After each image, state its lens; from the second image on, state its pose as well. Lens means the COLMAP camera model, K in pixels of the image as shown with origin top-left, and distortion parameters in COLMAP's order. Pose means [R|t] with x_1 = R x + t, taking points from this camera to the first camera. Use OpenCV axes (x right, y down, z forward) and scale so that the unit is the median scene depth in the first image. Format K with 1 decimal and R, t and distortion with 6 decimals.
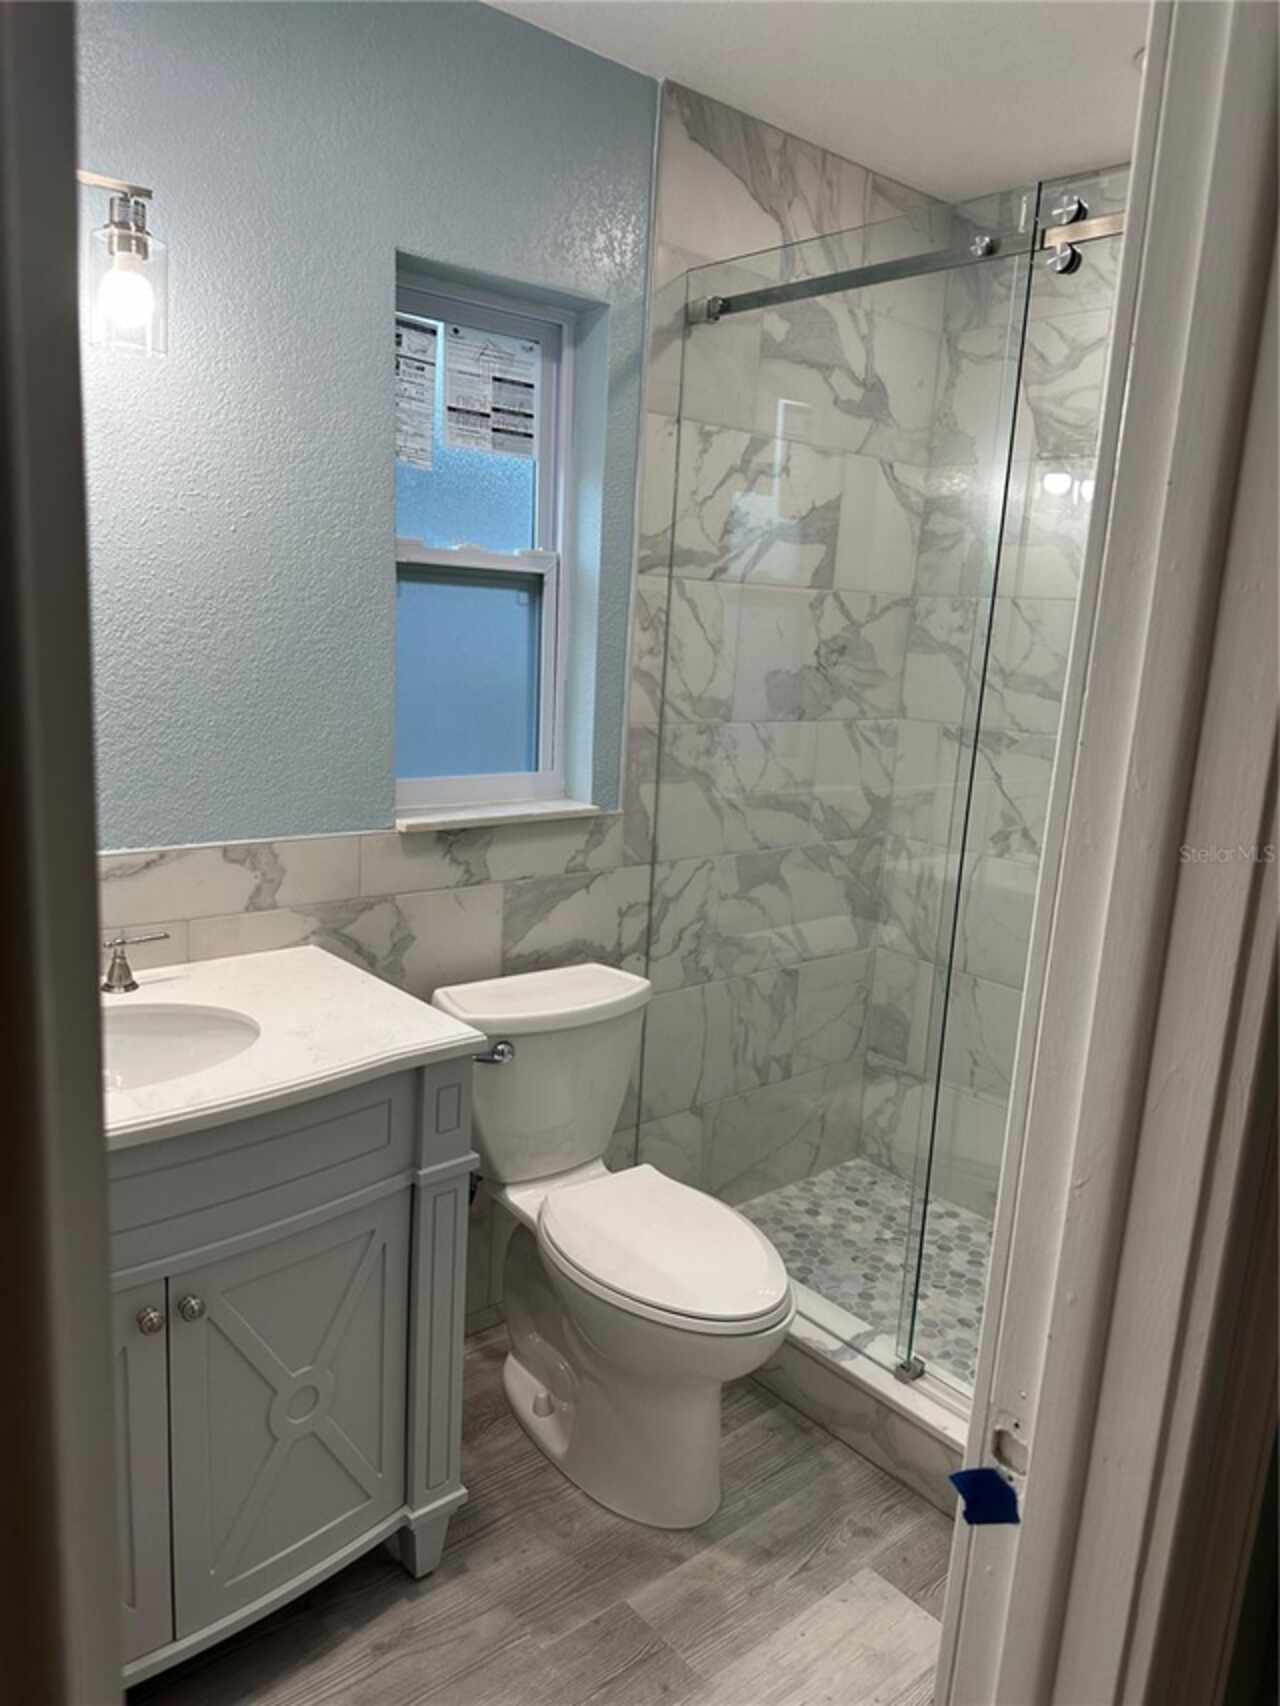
lens RADIAL K [[1199.2, 0, 633.1], [0, 1199.2, 859.4], [0, 0, 1]] dist [0.124635, -0.193577]
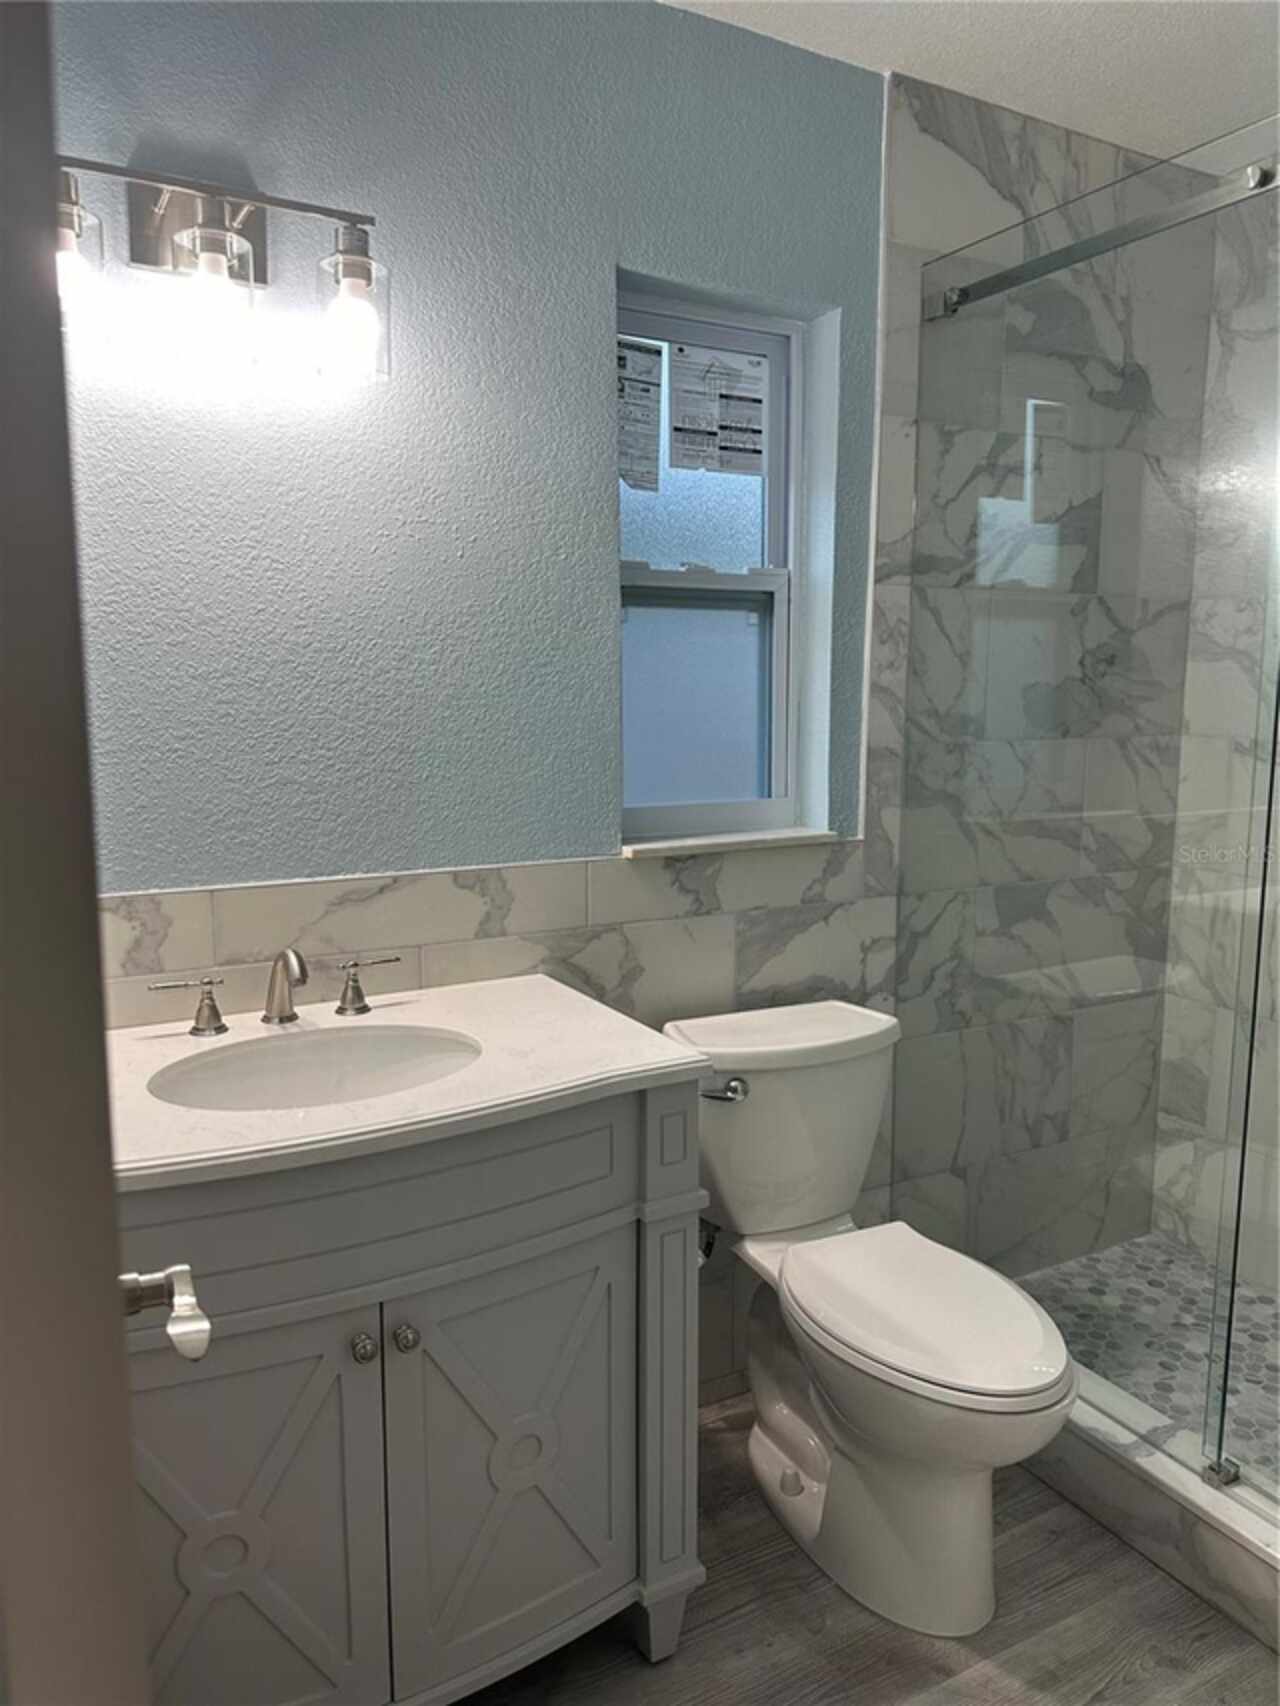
lens RADIAL K [[1201.6, 0, 640.3], [0, 1201.6, 859.9], [0, 0, 1]] dist [0.091474, -0.133160]
pose [[0.979347, -0.023951, -0.200761, 0.009026], [0.011675, 0.998001, -0.062108, 0.034367], [0.201847, 0.058482, 0.977669, 0.053825]]
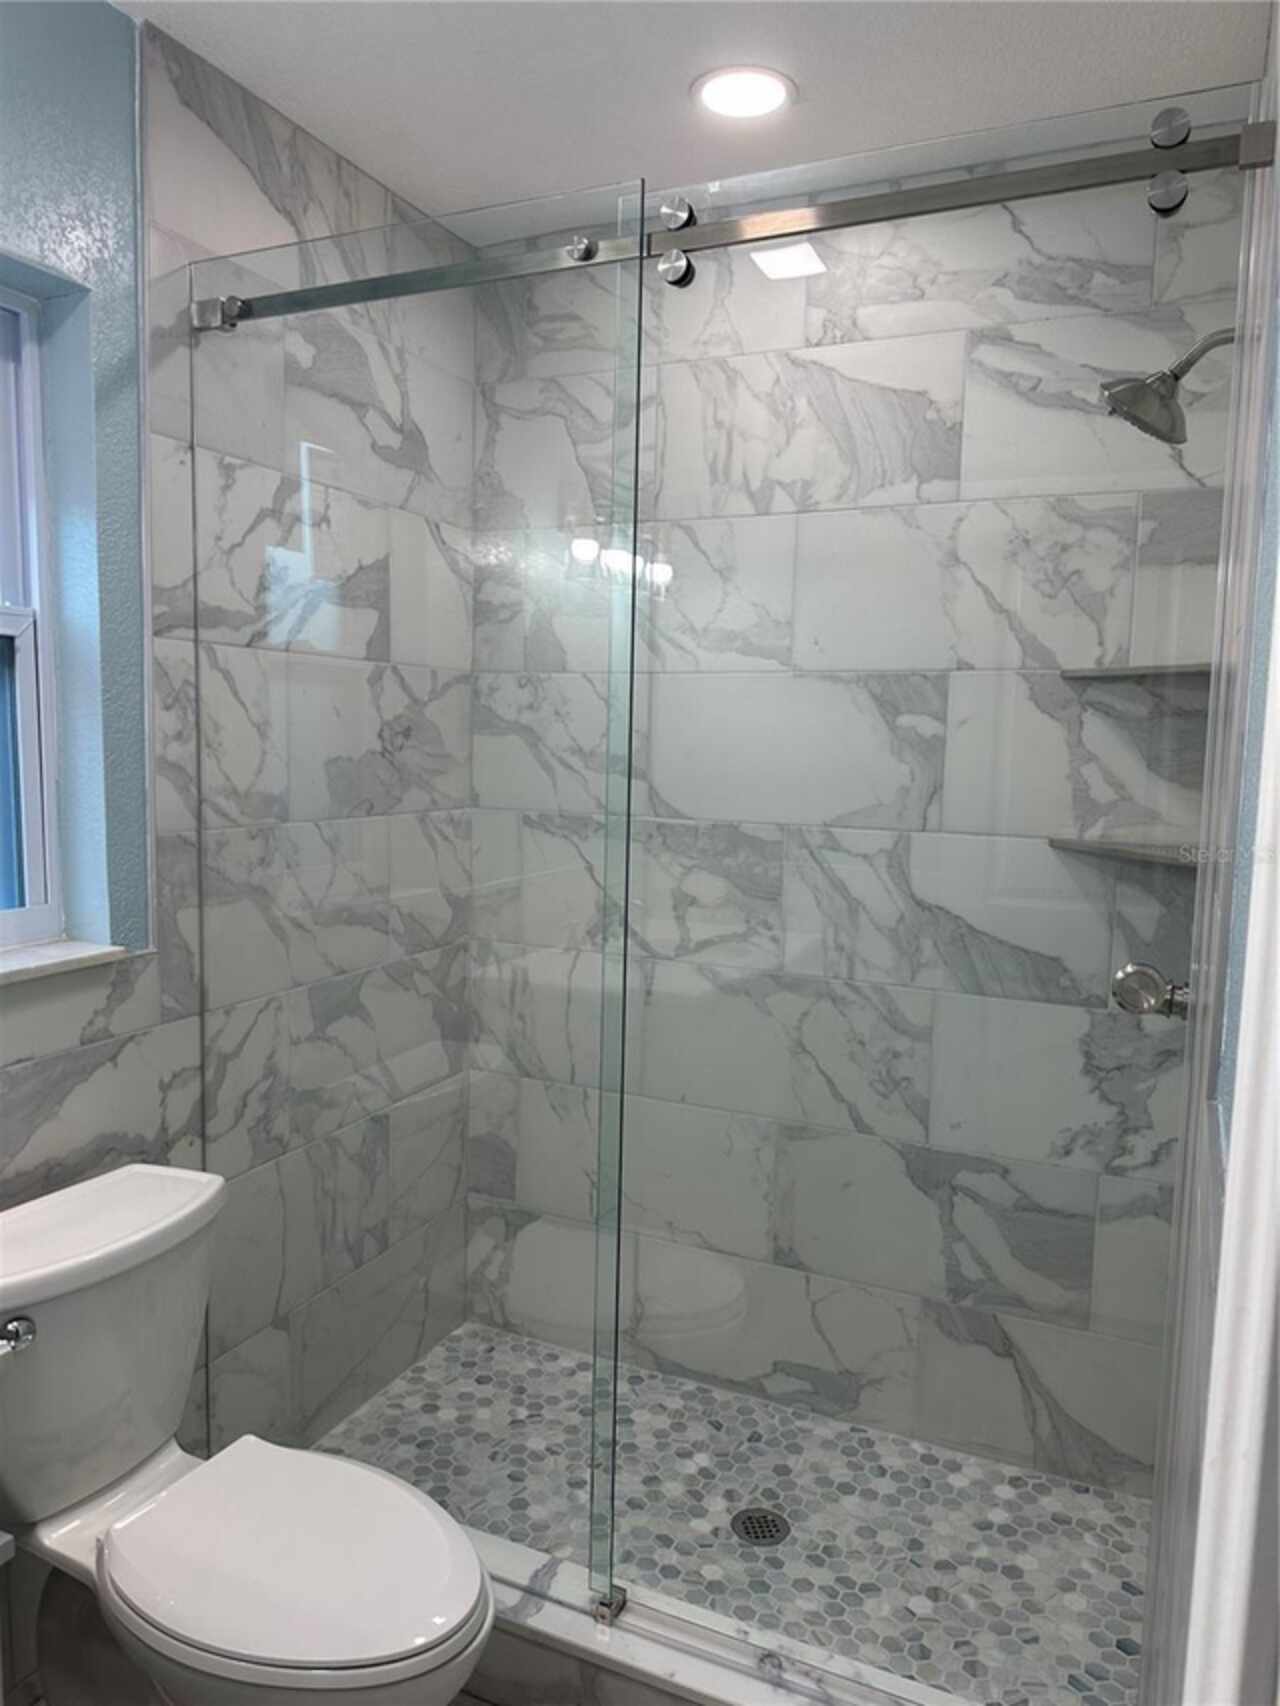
lens RADIAL K [[1210.2, 0, 635.0], [0, 1210.2, 857.2], [0, 0, 1]] dist [0.056546, -0.082601]
pose [[0.906653, -0.077725, 0.414655, -0.050065], [0.111026, 0.992194, -0.056780, -0.021508], [-0.407005, 0.097517, 0.908206, 0.192594]]
